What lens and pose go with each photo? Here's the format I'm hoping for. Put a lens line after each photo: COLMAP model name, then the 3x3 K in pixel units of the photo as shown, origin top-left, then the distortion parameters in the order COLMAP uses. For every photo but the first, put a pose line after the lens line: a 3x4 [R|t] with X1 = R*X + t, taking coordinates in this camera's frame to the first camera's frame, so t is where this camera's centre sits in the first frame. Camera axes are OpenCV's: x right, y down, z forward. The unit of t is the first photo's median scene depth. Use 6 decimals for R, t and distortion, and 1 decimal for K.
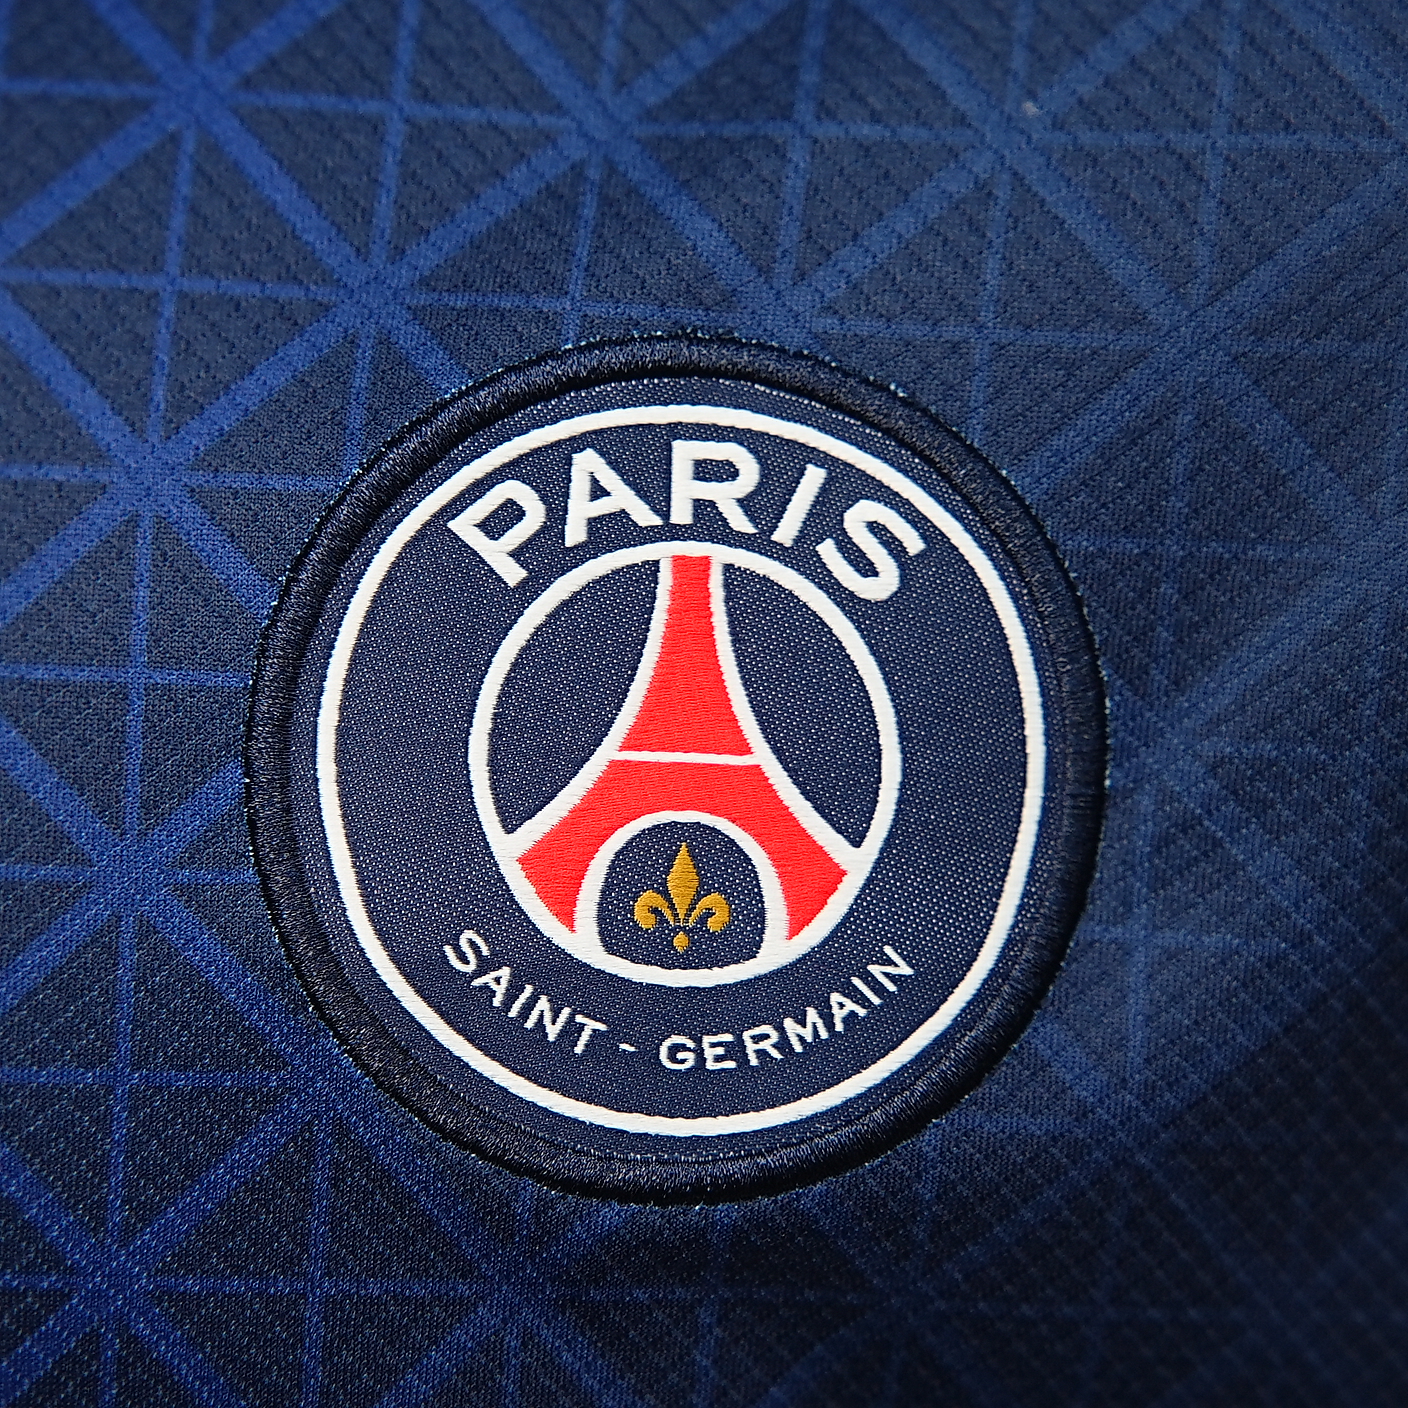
lens RADIAL K [[4555.0, 0, 701.4], [0, 4555.0, 703.3], [0, 0, 1]] dist [0.758719, 0.000000]
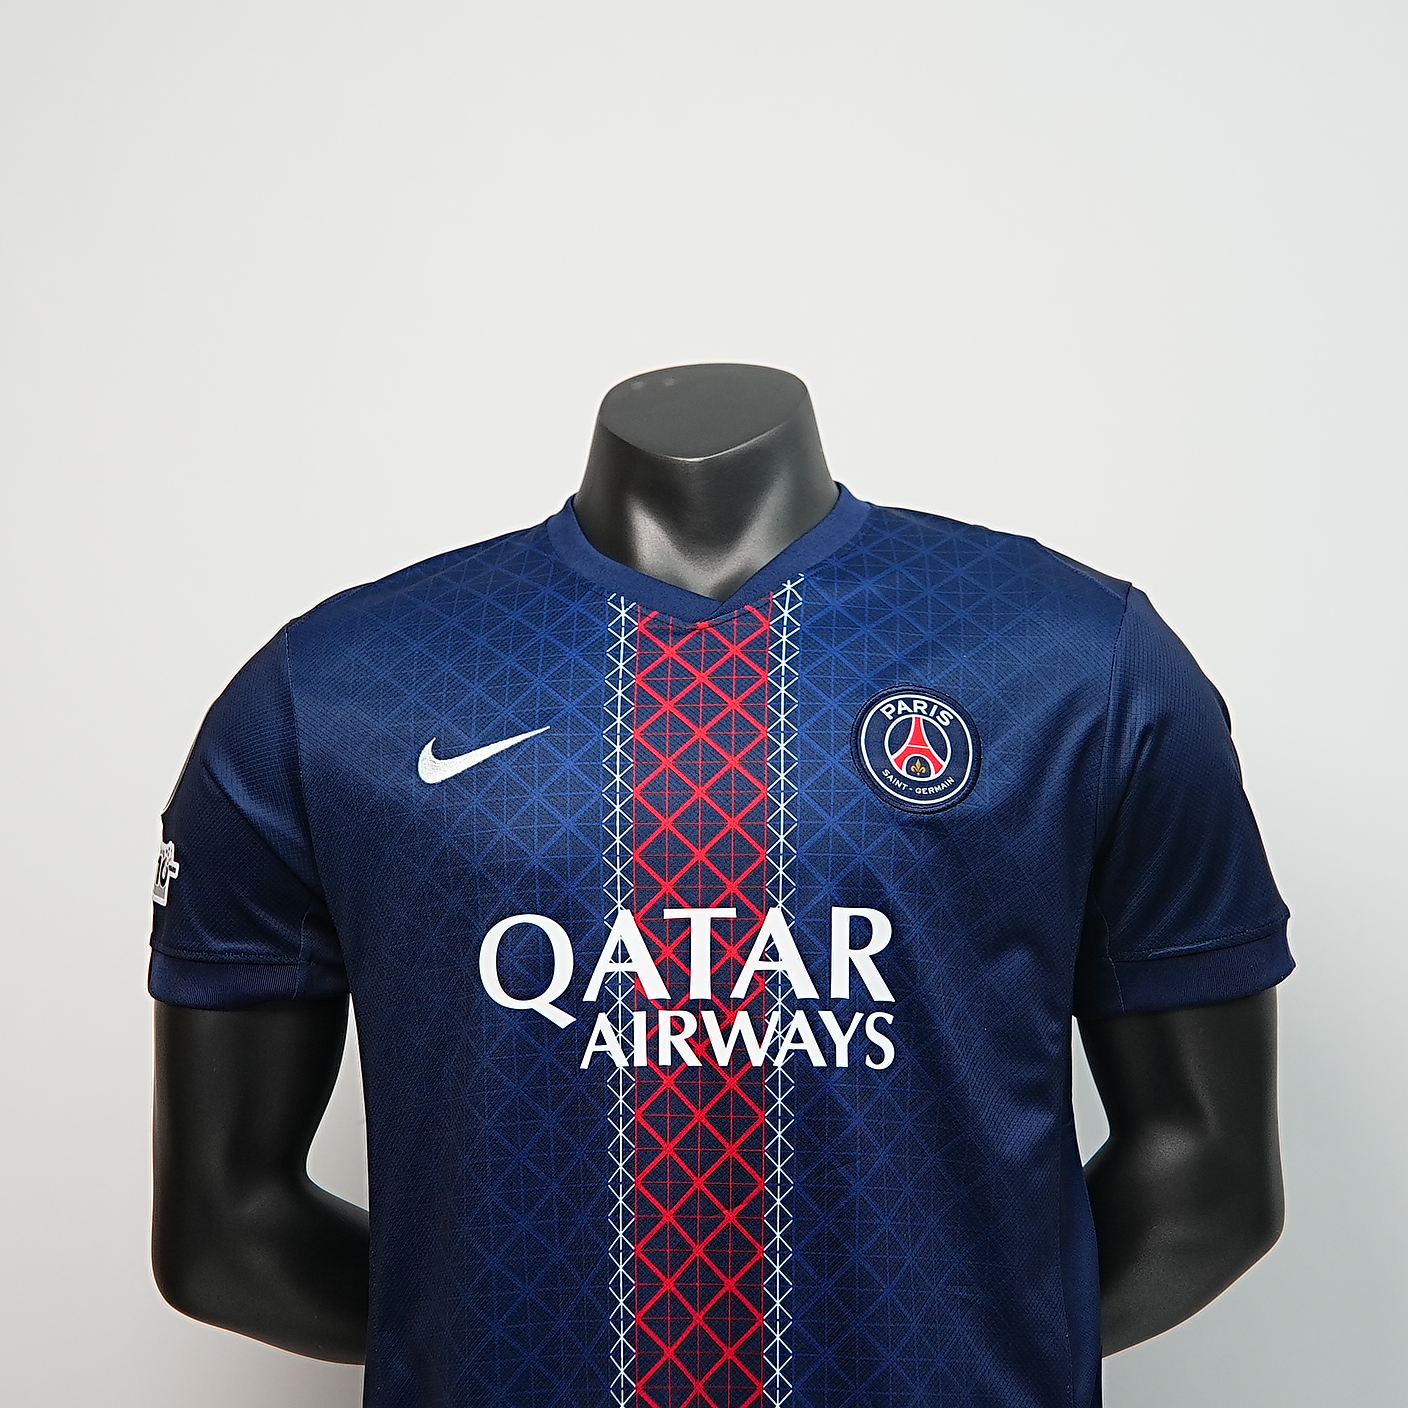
lens RADIAL K [[4555.0, 0, 701.6], [0, 4555.0, 701.9], [0, 0, 1]] dist [0.758719, 0.000000]
pose [[0.989127, 0.029161, 0.144145, -1.208757], [0.021178, 0.941685, -0.335830, 2.062996], [-0.145532, 0.335231, 0.930828, -4.843501]]
